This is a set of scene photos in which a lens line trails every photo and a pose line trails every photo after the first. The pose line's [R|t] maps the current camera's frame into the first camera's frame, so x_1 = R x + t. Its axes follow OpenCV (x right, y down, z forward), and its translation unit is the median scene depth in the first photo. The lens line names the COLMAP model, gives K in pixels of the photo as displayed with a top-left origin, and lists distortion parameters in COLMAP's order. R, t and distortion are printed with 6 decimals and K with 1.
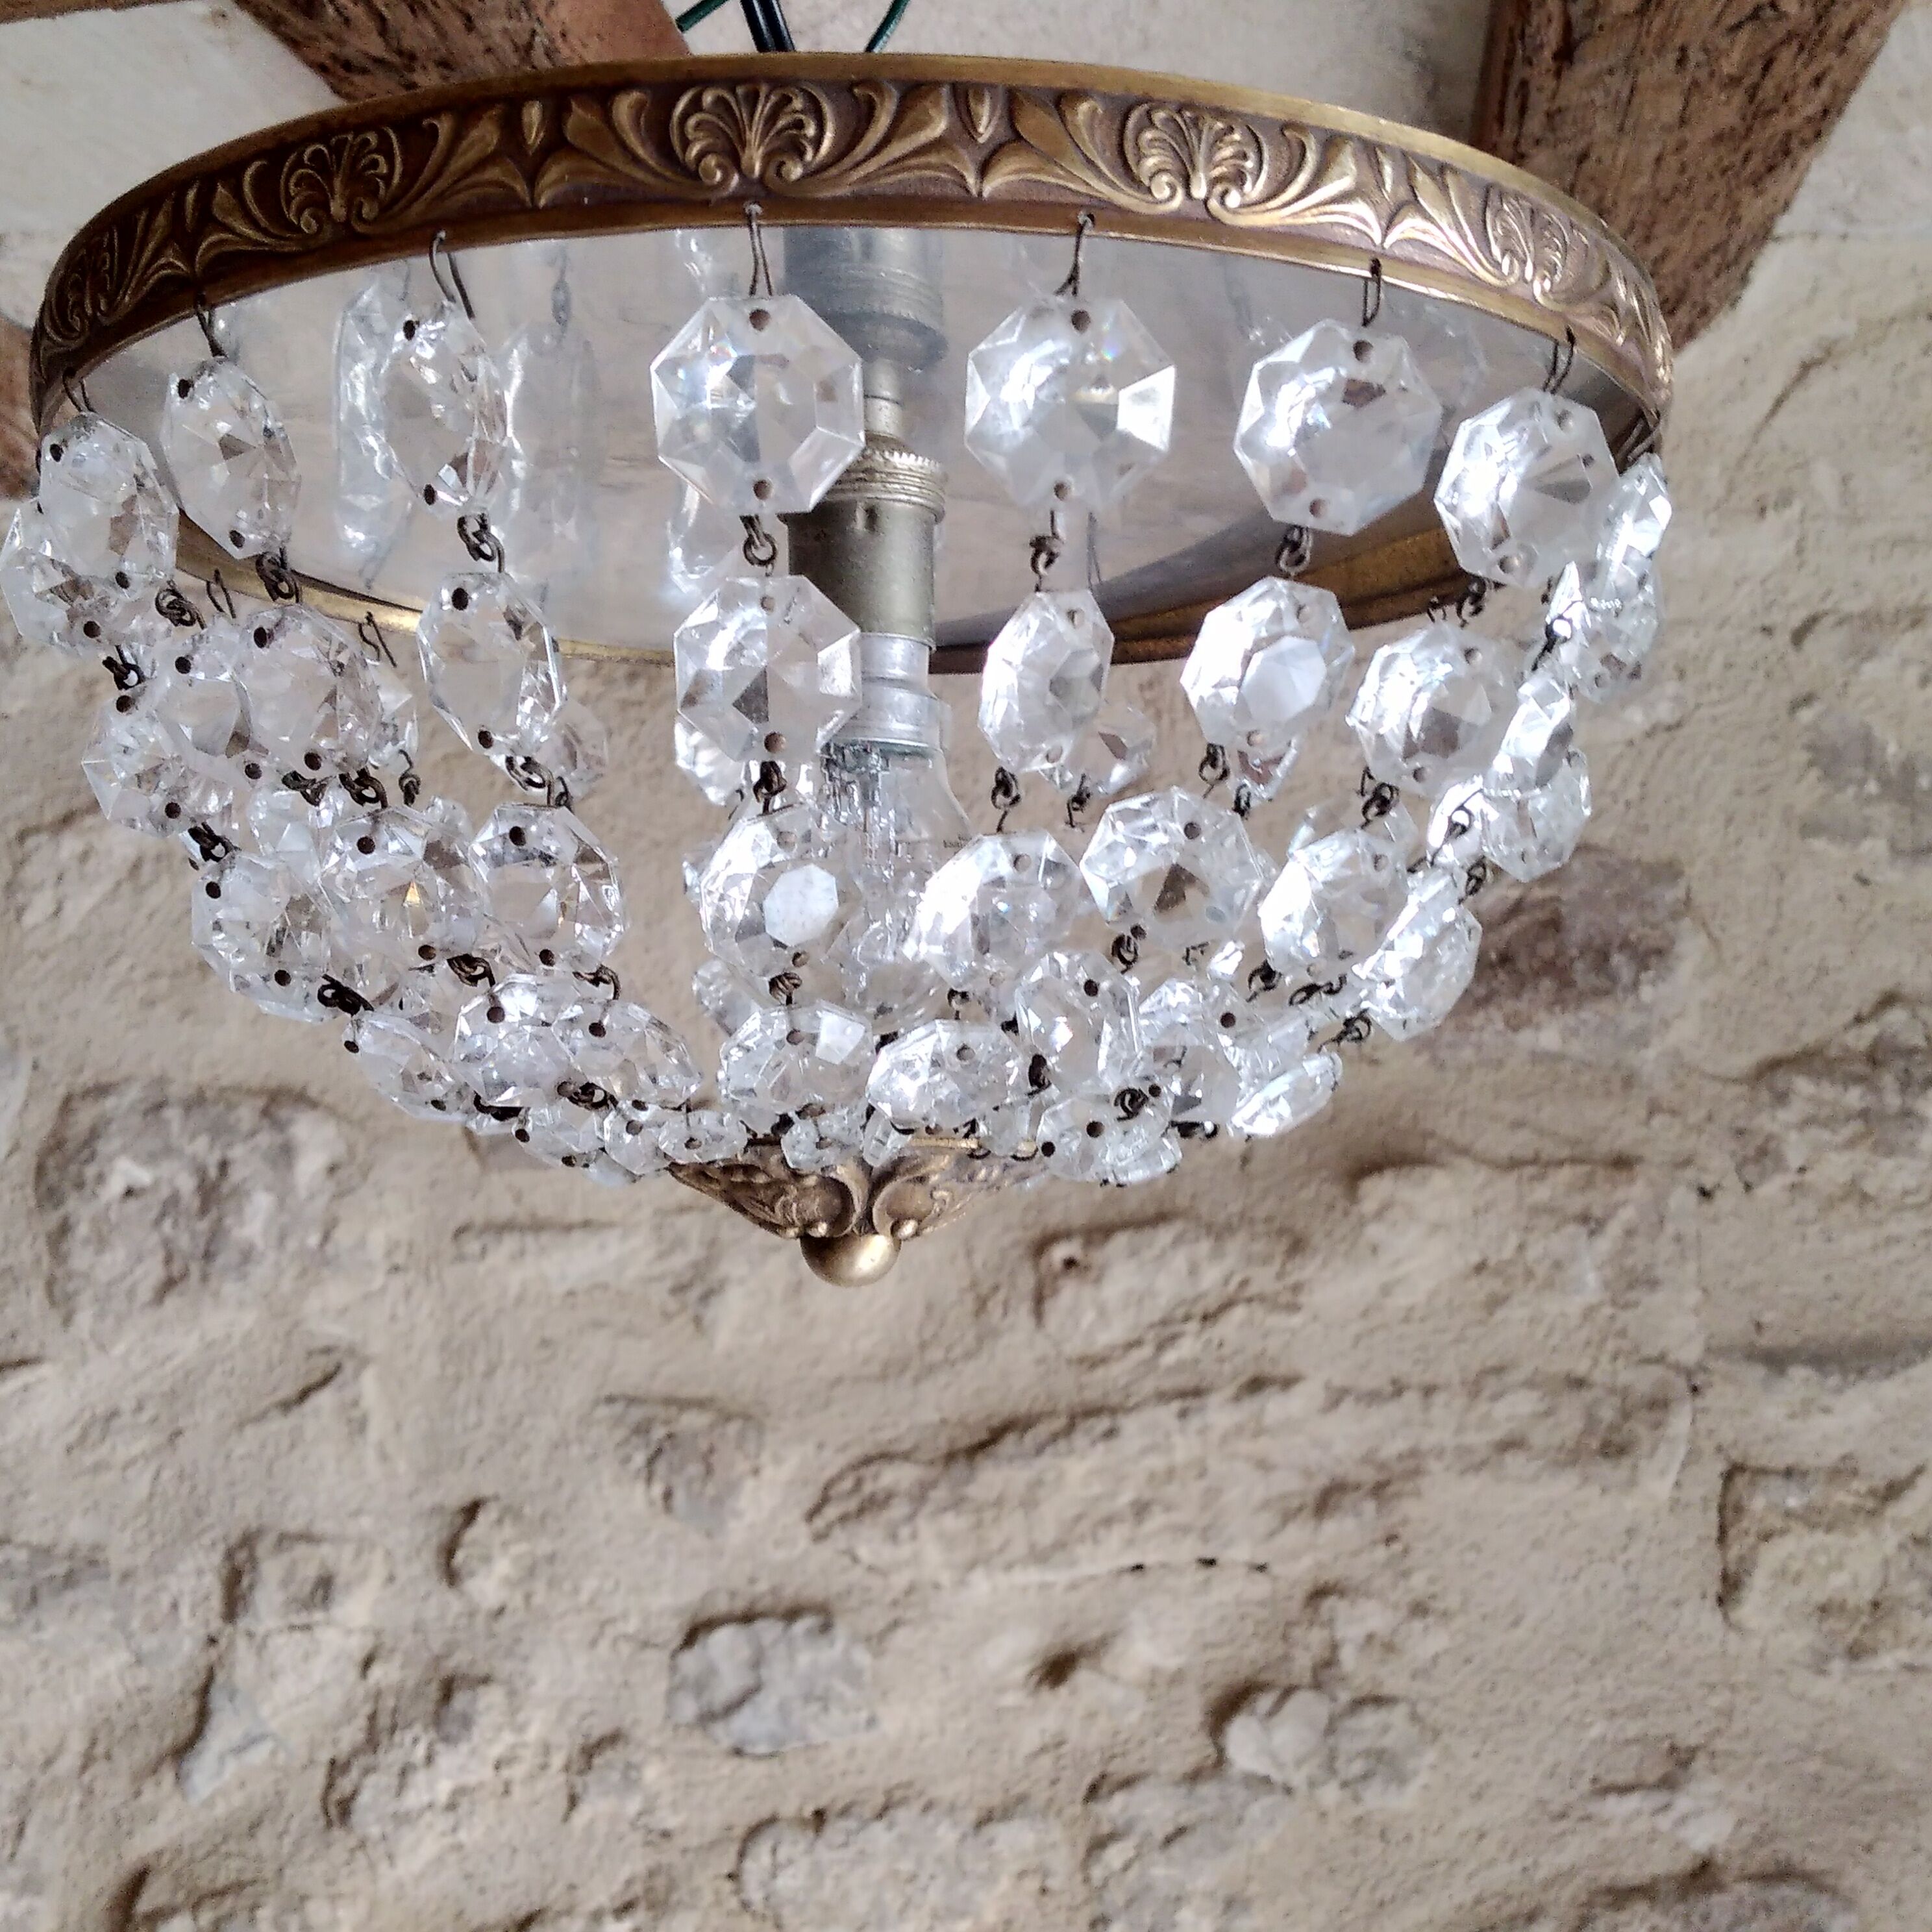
lens RADIAL K [[2679.5, 0, 966.0], [0, 2679.5, 966.0], [0, 0, 1]] dist [0.130476, -0.488741]
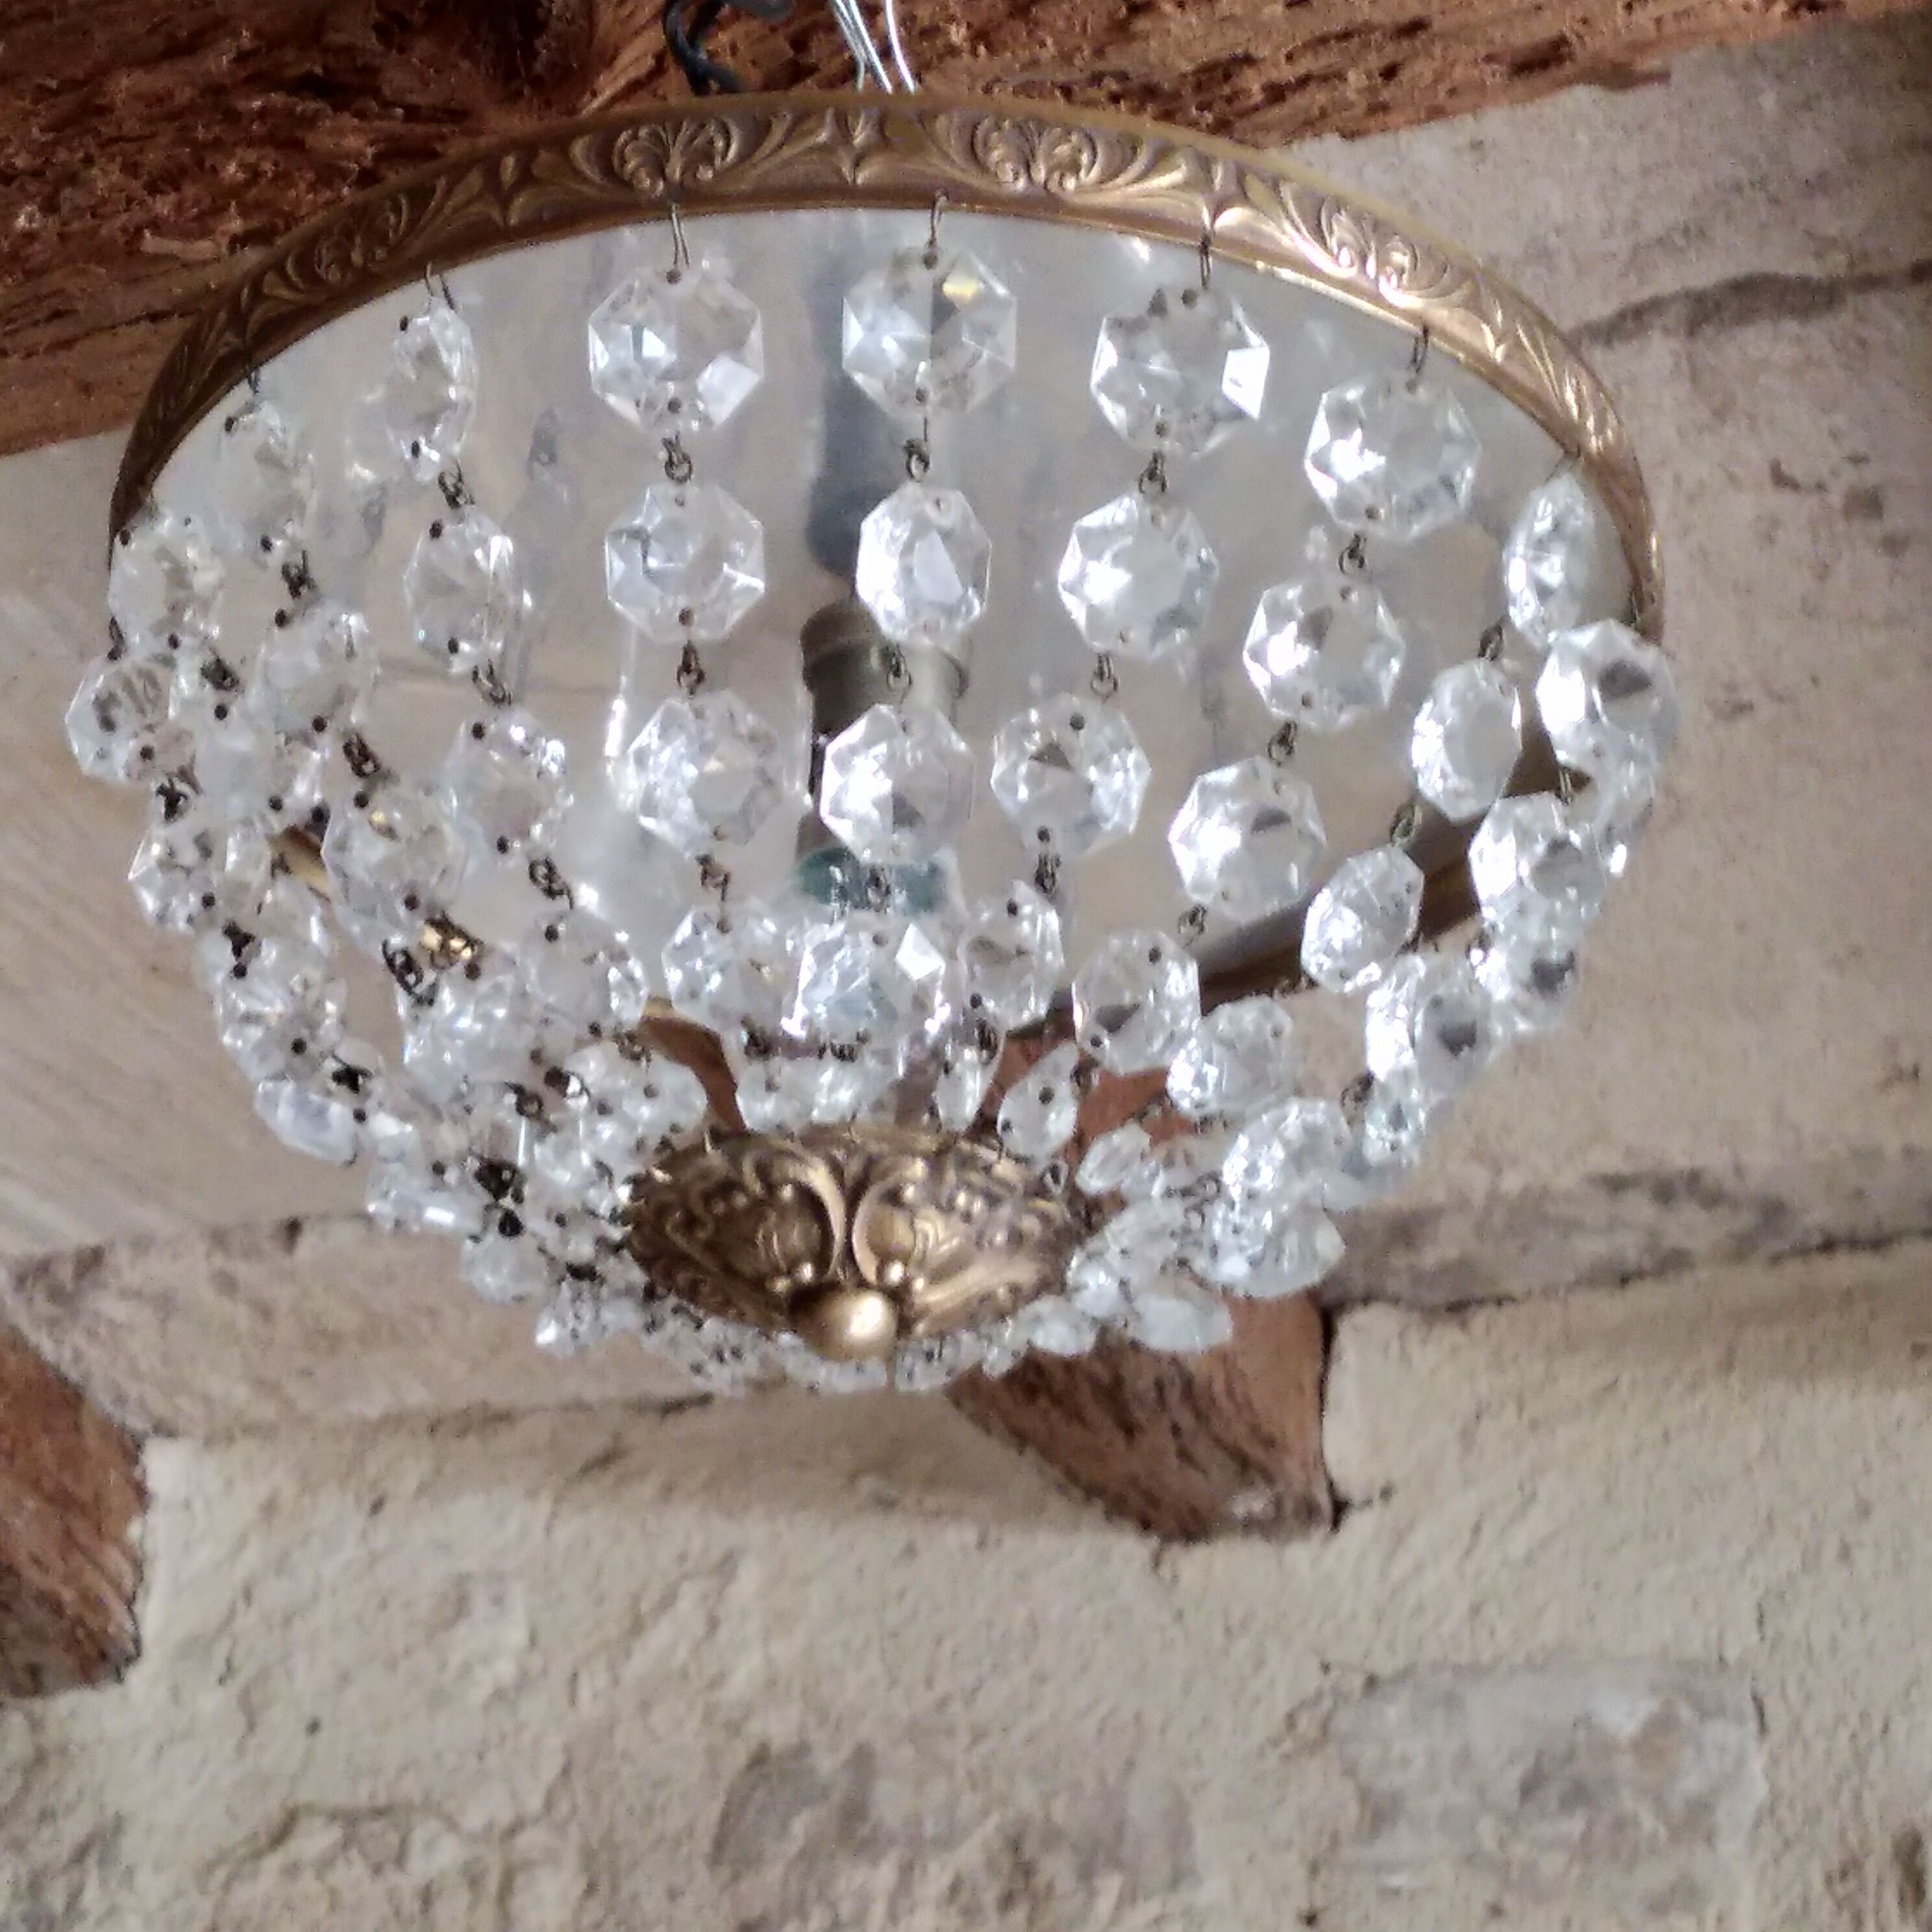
lens RADIAL K [[5037.3, 0, 966.0], [0, 5037.3, 966.0], [0, 0, 1]] dist [0.252958, -0.856433]
pose [[0.985697, -0.056327, -0.158835, 0.307118], [-0.011332, 0.918205, -0.395943, 0.731745], [0.168146, 0.392080, 0.904434, -0.721501]]
